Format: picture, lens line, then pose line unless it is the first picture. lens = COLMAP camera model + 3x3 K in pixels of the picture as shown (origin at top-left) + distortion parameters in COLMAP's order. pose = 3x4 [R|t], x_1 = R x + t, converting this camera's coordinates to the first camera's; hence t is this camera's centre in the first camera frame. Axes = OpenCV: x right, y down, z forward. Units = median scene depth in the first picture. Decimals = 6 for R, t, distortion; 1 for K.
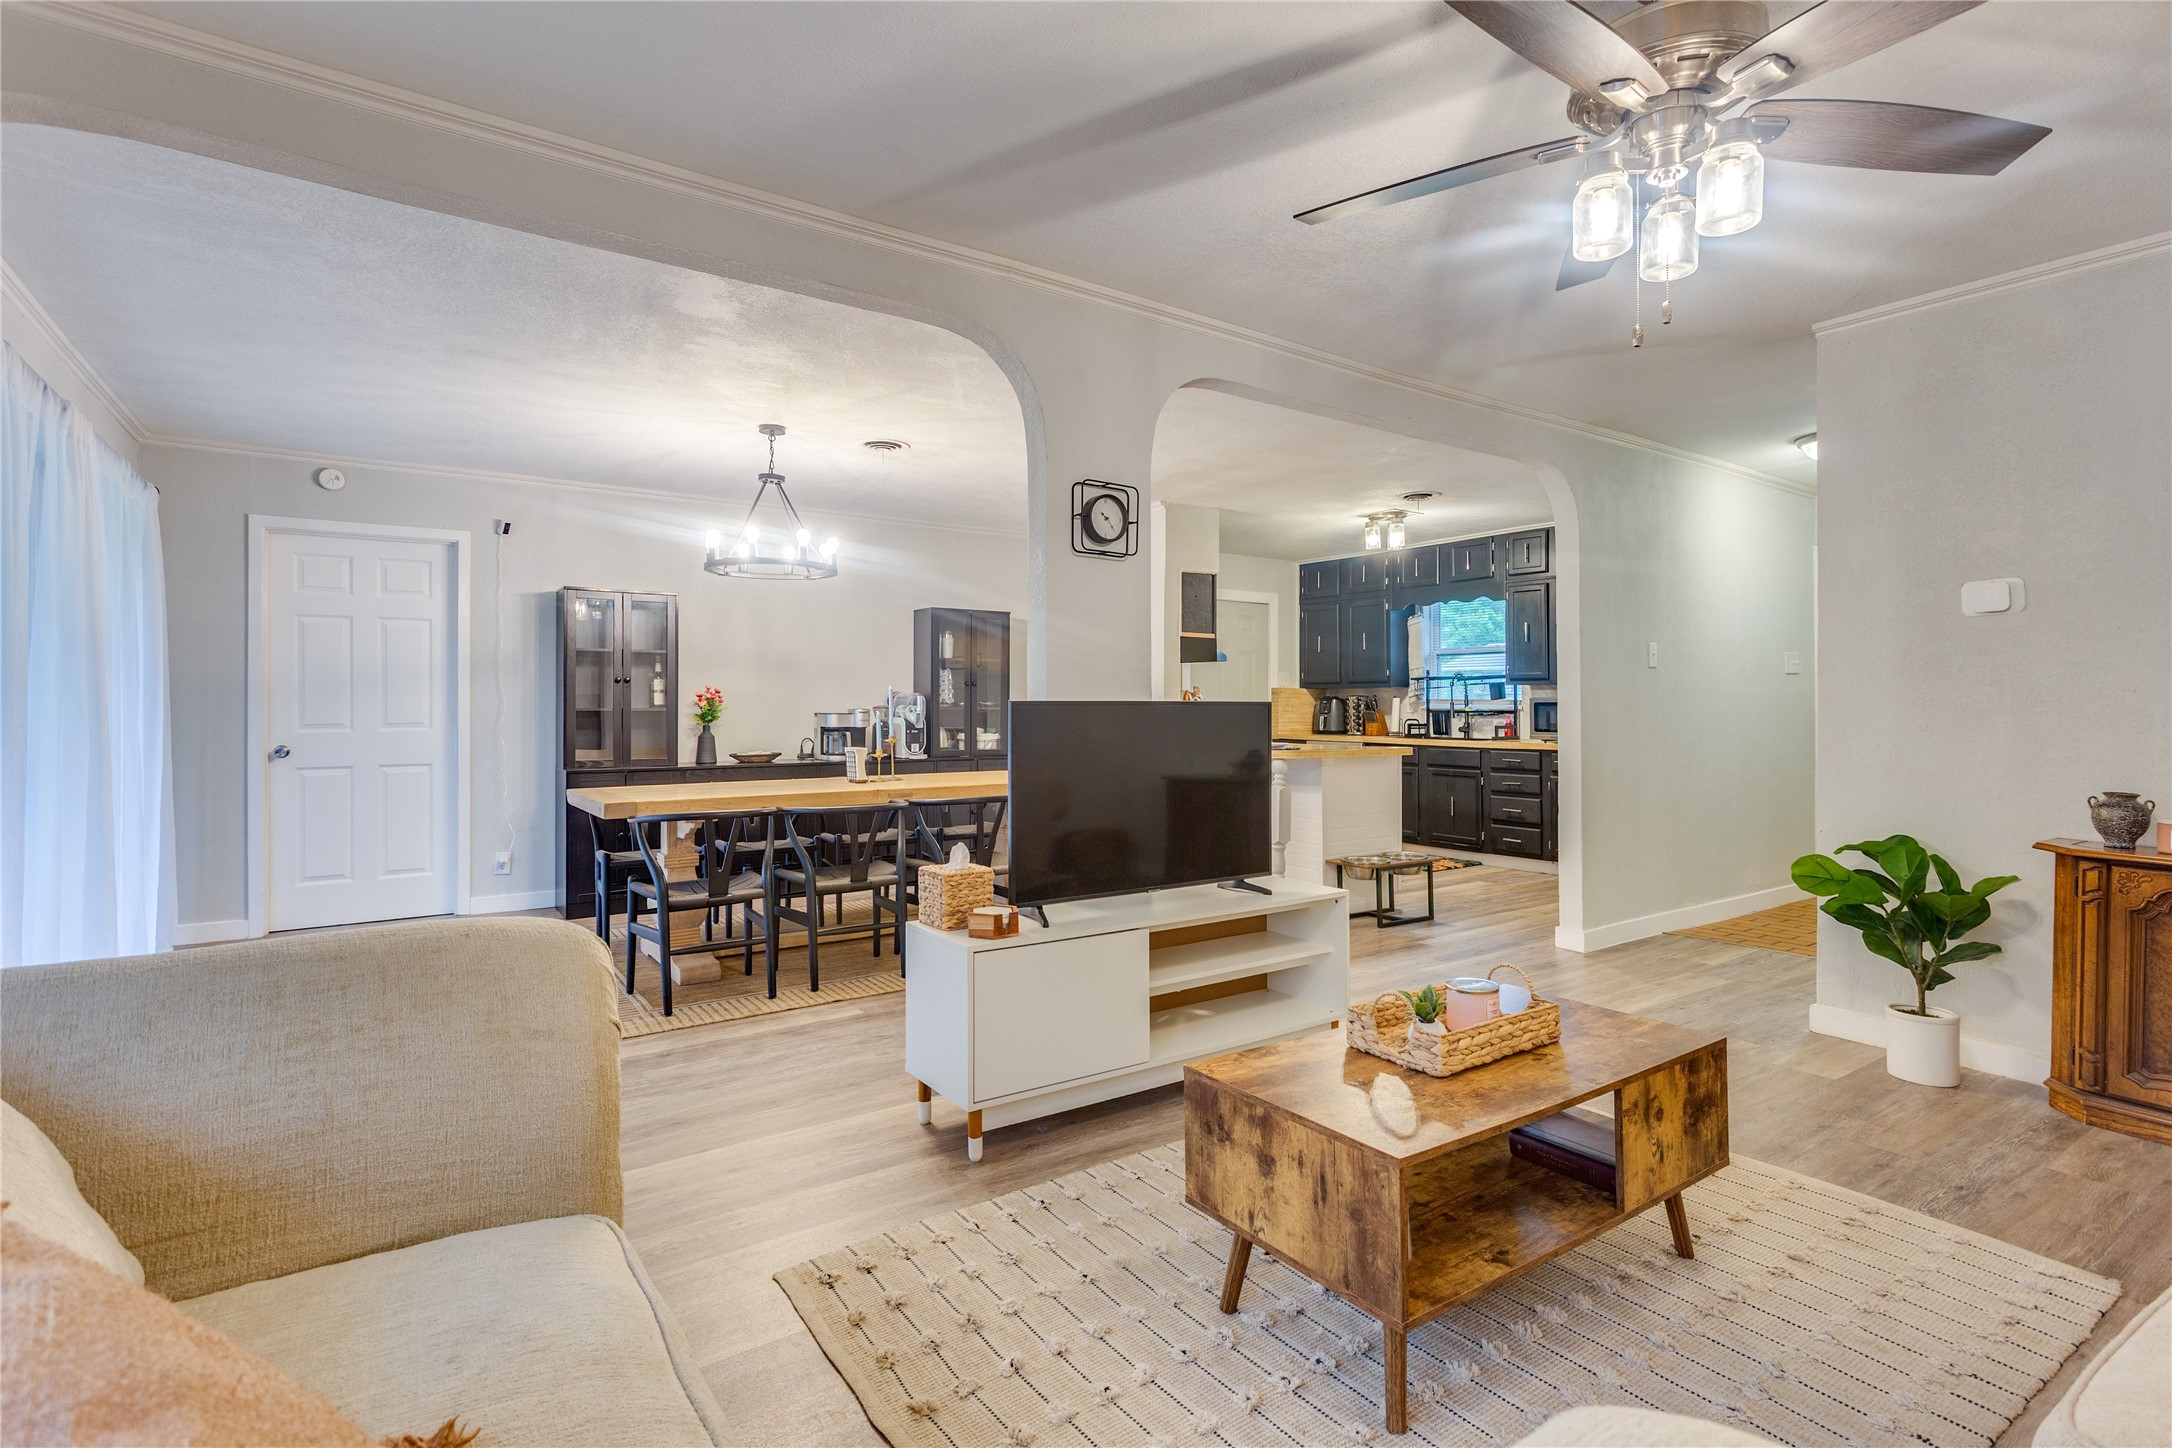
lens RADIAL K [[1030.2, 0, 1092.3], [0, 1030.2, 710.8], [0, 0, 1]] dist [0.001259, 0.002312]
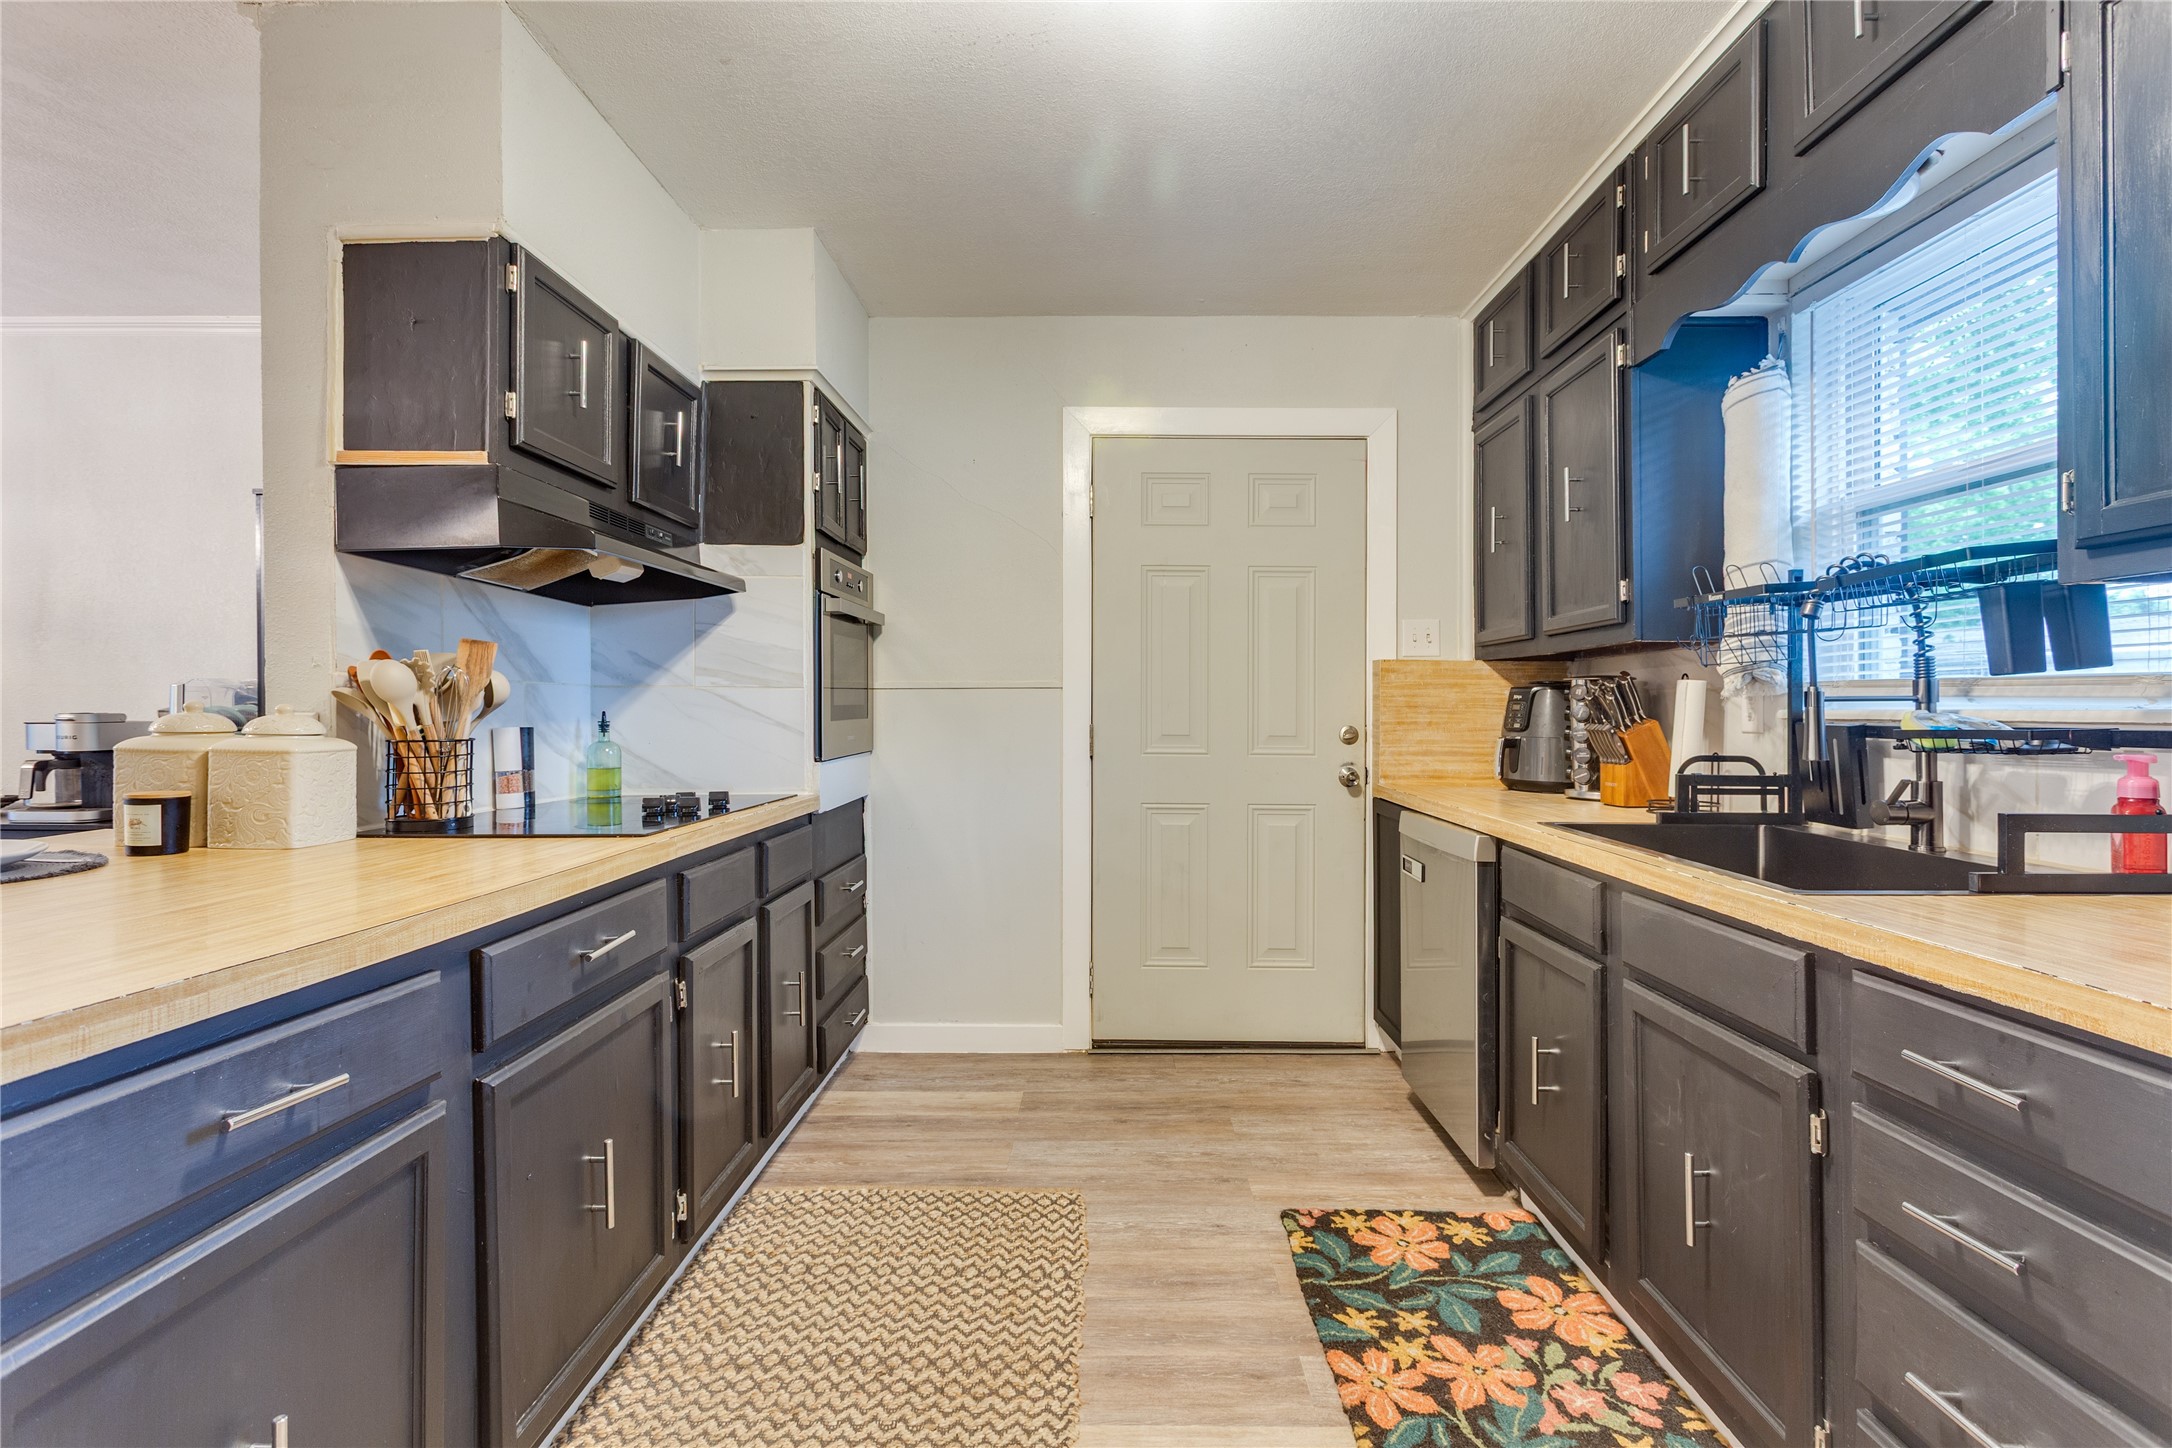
lens RADIAL K [[1030.2, 0, 1088.3], [0, 1030.2, 711.8], [0, 0, 1]] dist [0.001259, 0.002312]
pose [[0.812558, 0.001747, -0.582877, 0.345294], [-0.005109, 0.999978, -0.004126, -0.002034], [0.582858, 0.006331, 0.812550, 0.714936]]
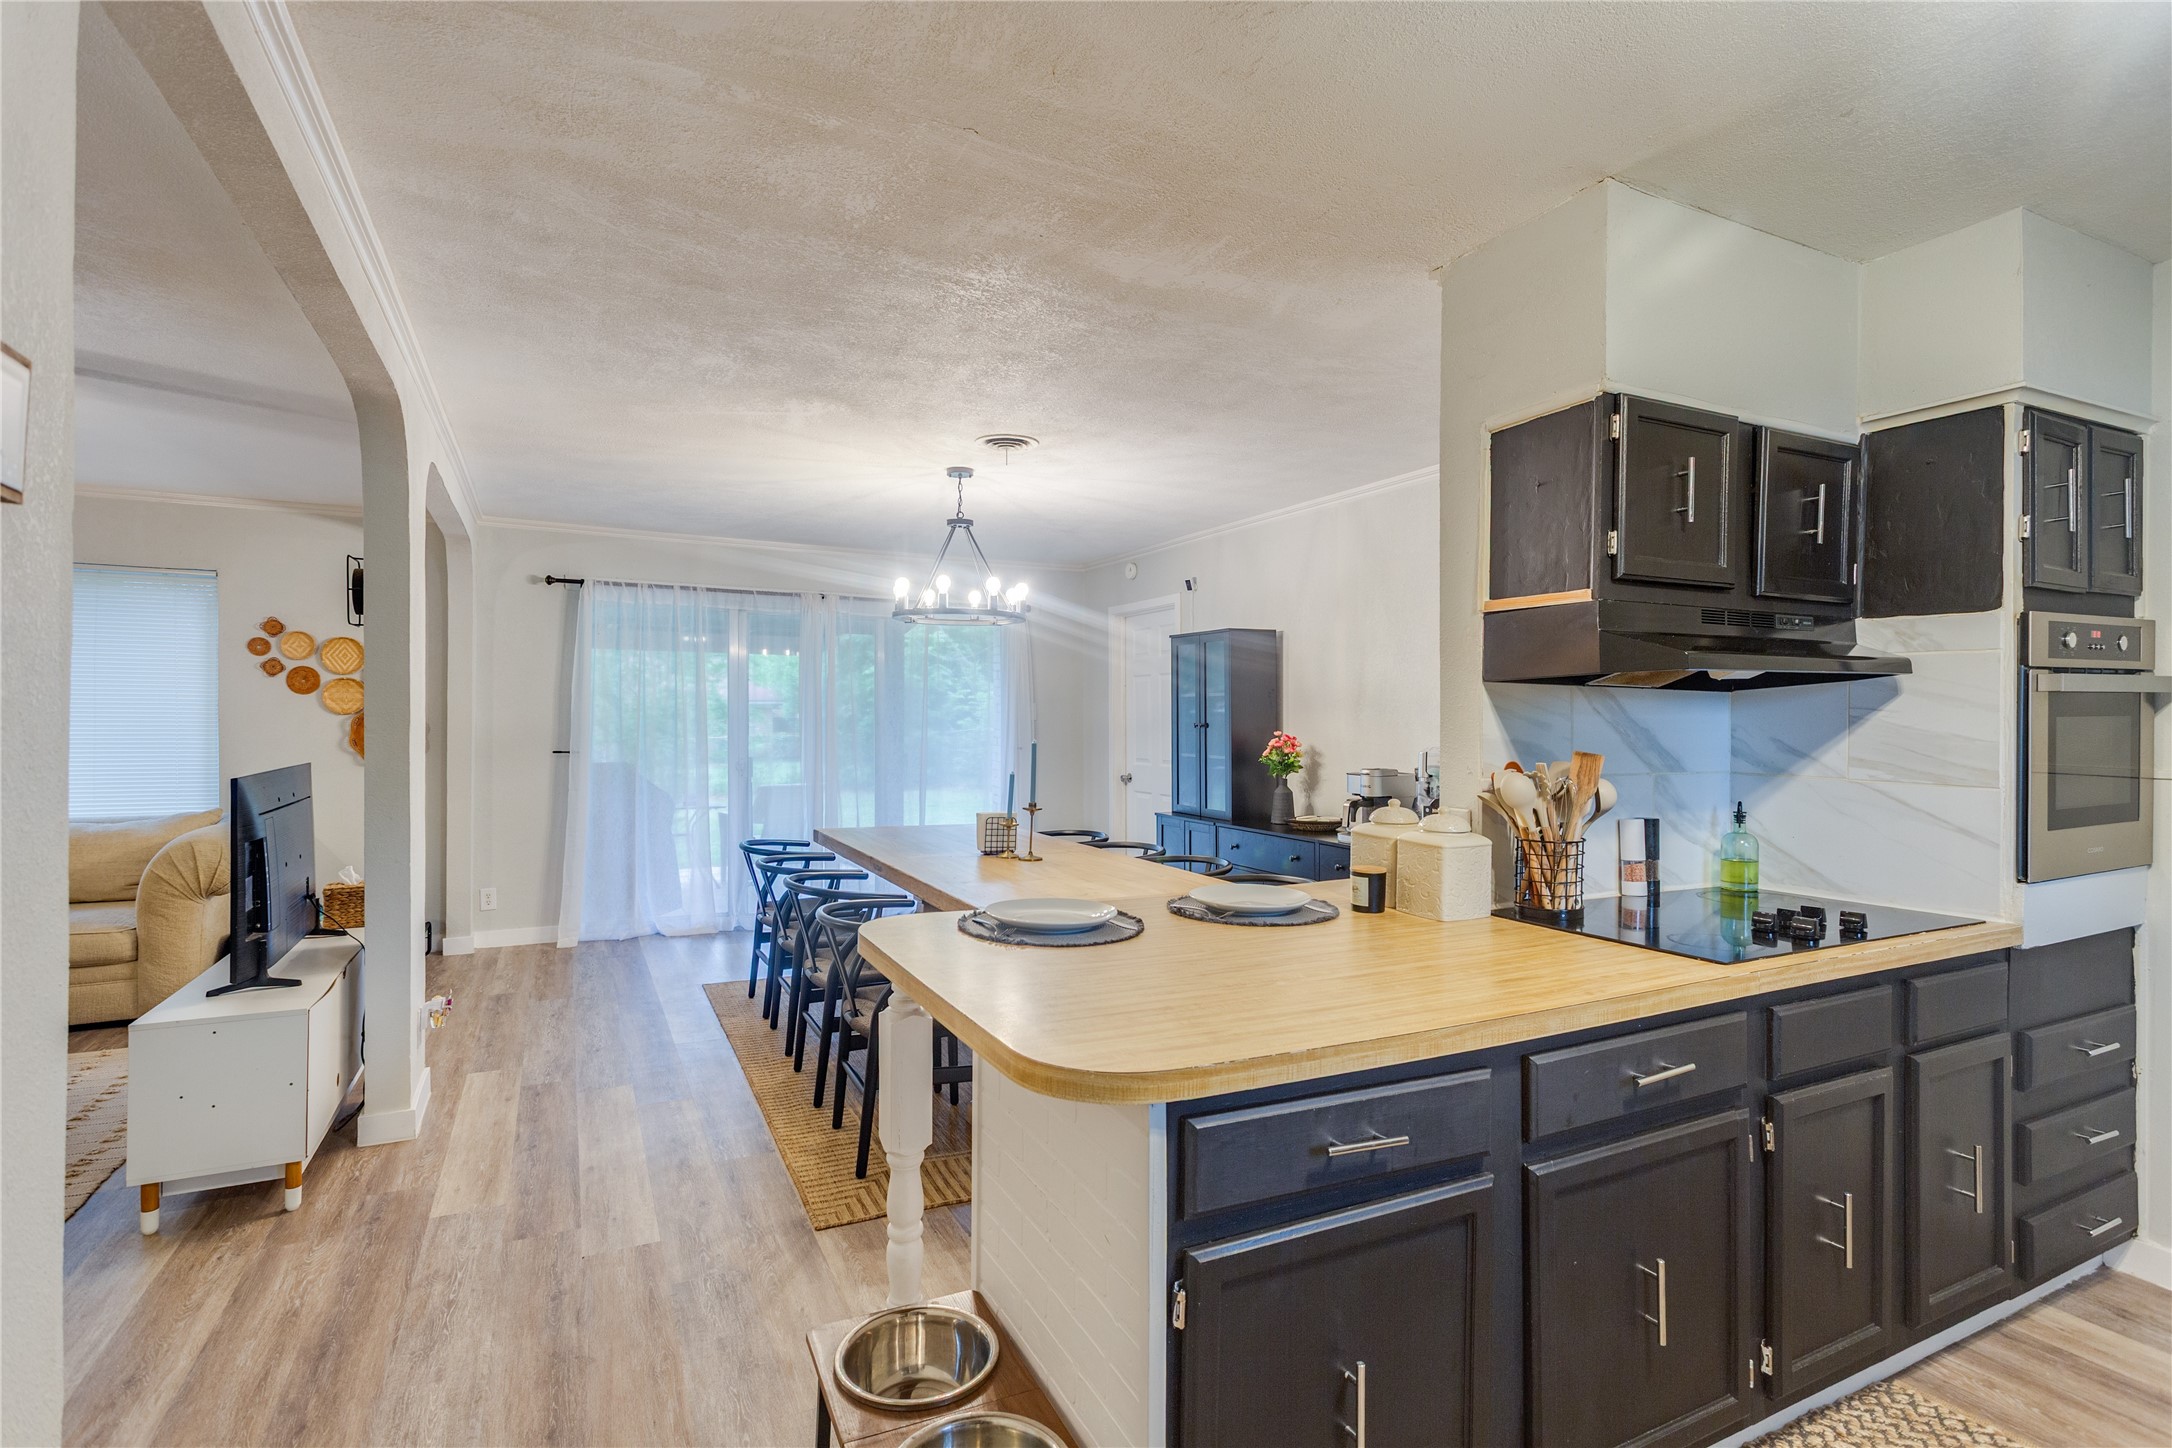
lens RADIAL K [[1030.2, 0, 1083.9], [0, 1030.2, 716.5], [0, 0, 1]] dist [0.001259, 0.002312]
pose [[-0.140895, -0.002795, -0.990021, 0.376363], [-0.010249, 0.999947, -0.001364, -0.026841], [0.989972, 0.009955, -0.140916, 0.734087]]
